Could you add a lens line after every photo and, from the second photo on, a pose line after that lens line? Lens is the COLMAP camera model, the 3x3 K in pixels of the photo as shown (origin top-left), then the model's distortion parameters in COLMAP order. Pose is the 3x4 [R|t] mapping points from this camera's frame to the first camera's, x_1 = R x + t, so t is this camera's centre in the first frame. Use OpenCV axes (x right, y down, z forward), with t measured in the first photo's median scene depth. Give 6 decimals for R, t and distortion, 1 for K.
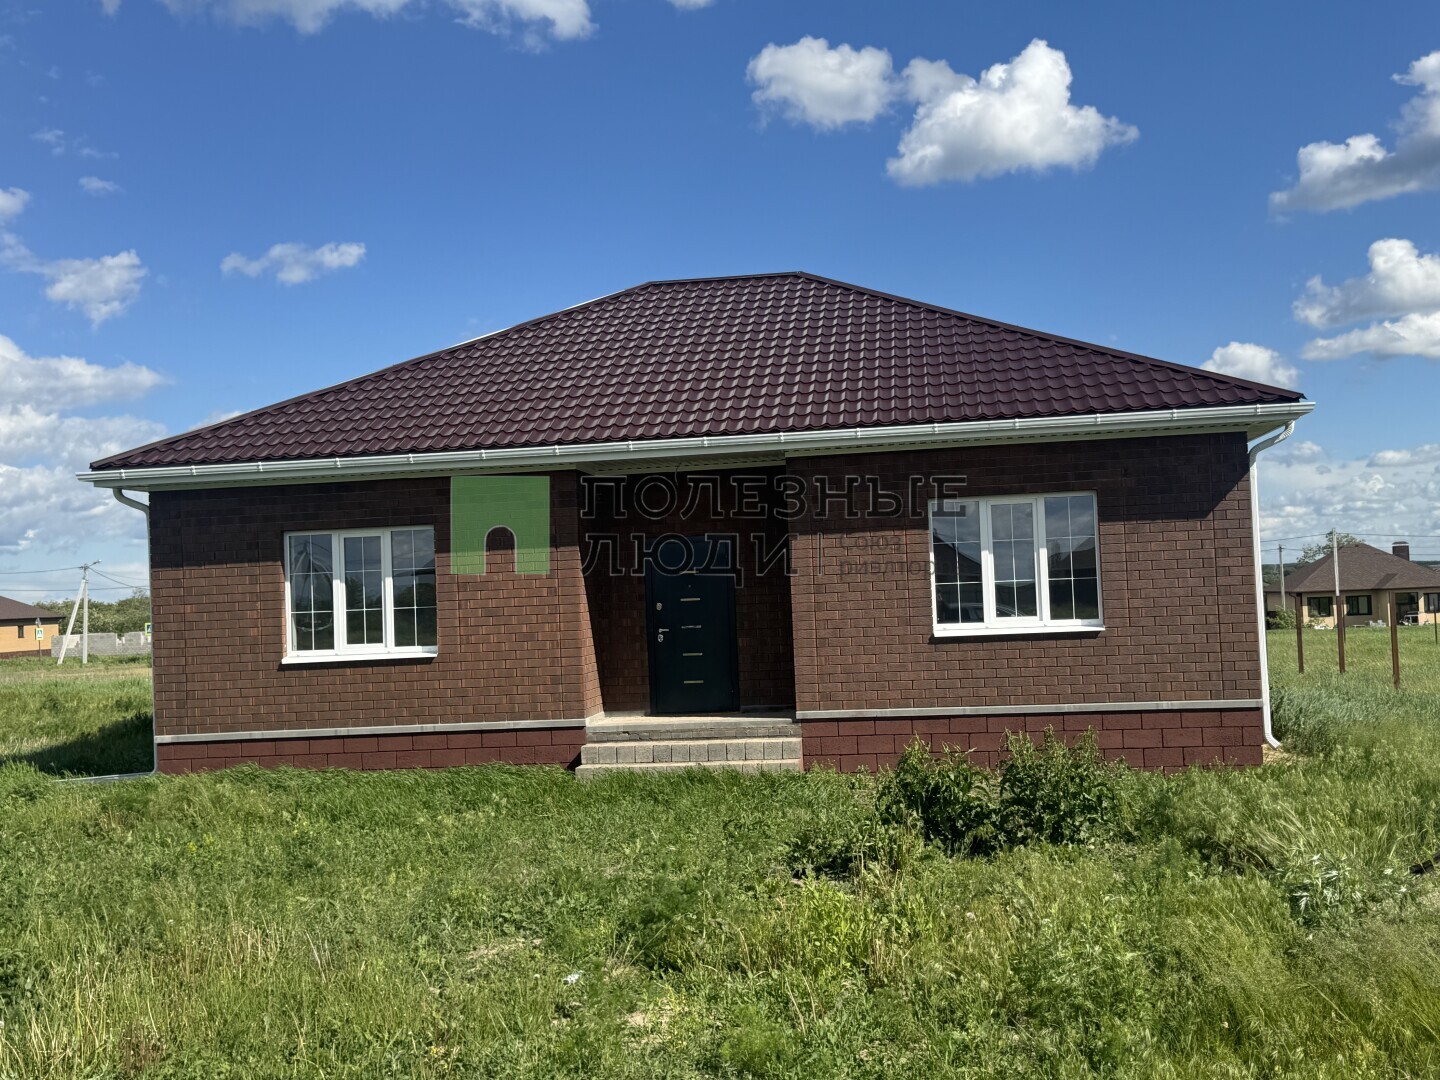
lens RADIAL K [[1486.2, 0, 715.1], [0, 1486.2, 545.7], [0, 0, 1]] dist [0.111885, 0.000000]
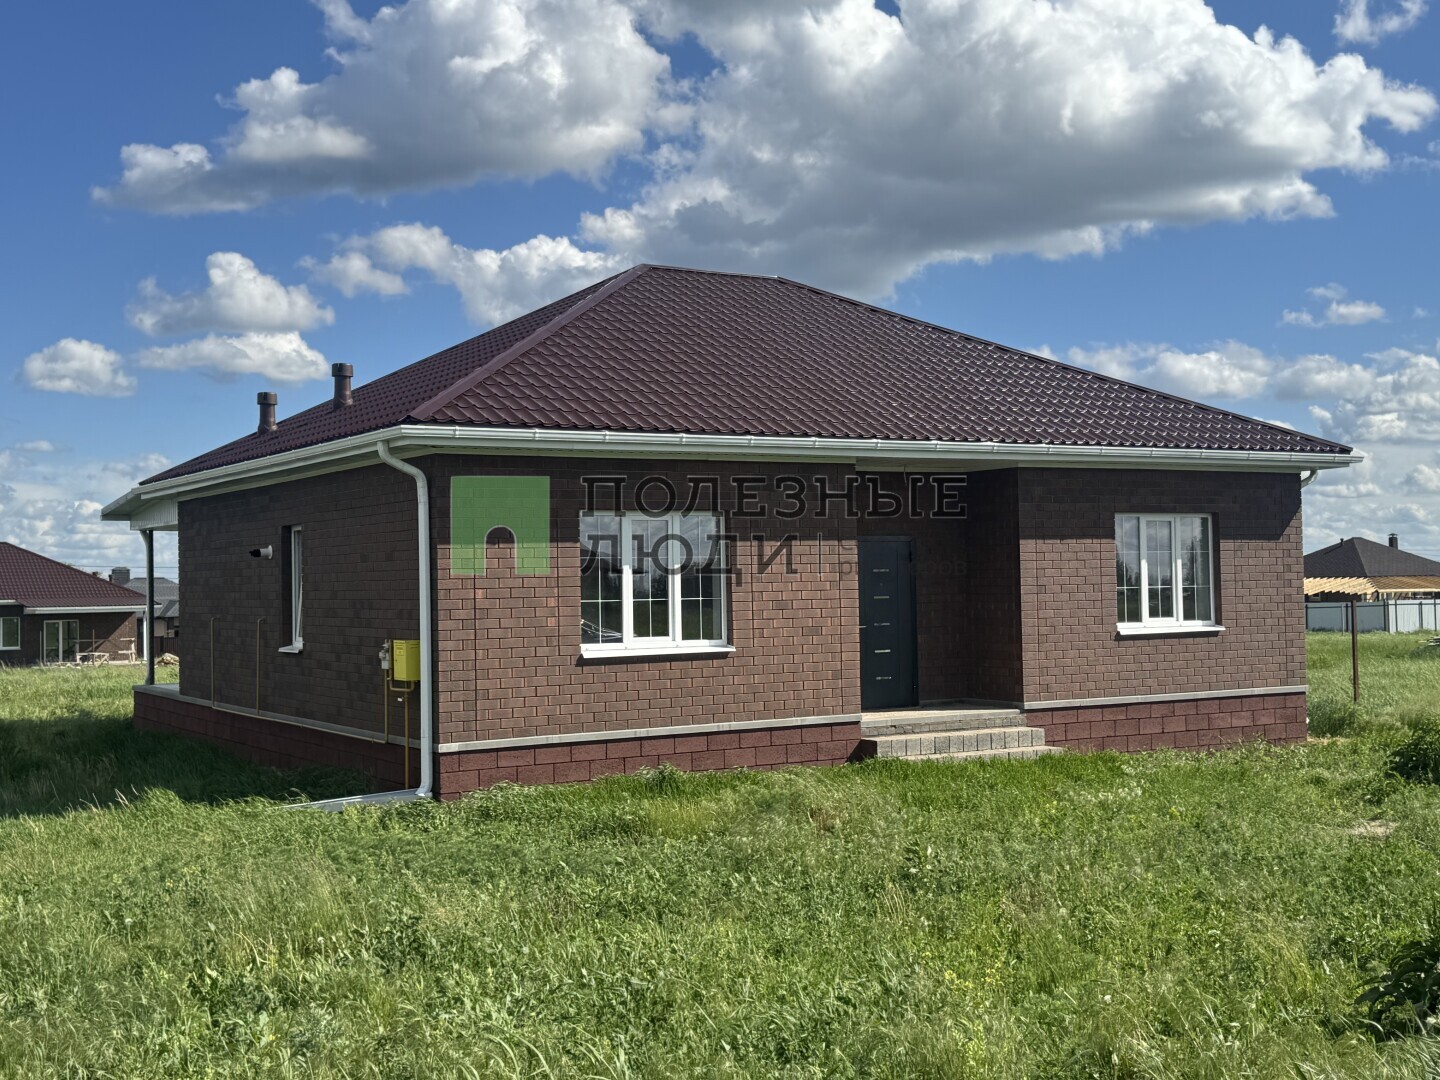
lens RADIAL K [[1775.6, 0, 723.1], [0, 1775.6, 528.2], [0, 0, 1]] dist [0.102959, 0.000000]
pose [[0.770550, 0.049258, 0.635473, -0.942984], [-0.028429, 0.998673, -0.042939, 0.046927], [-0.636745, 0.015021, 0.770928, 0.141212]]
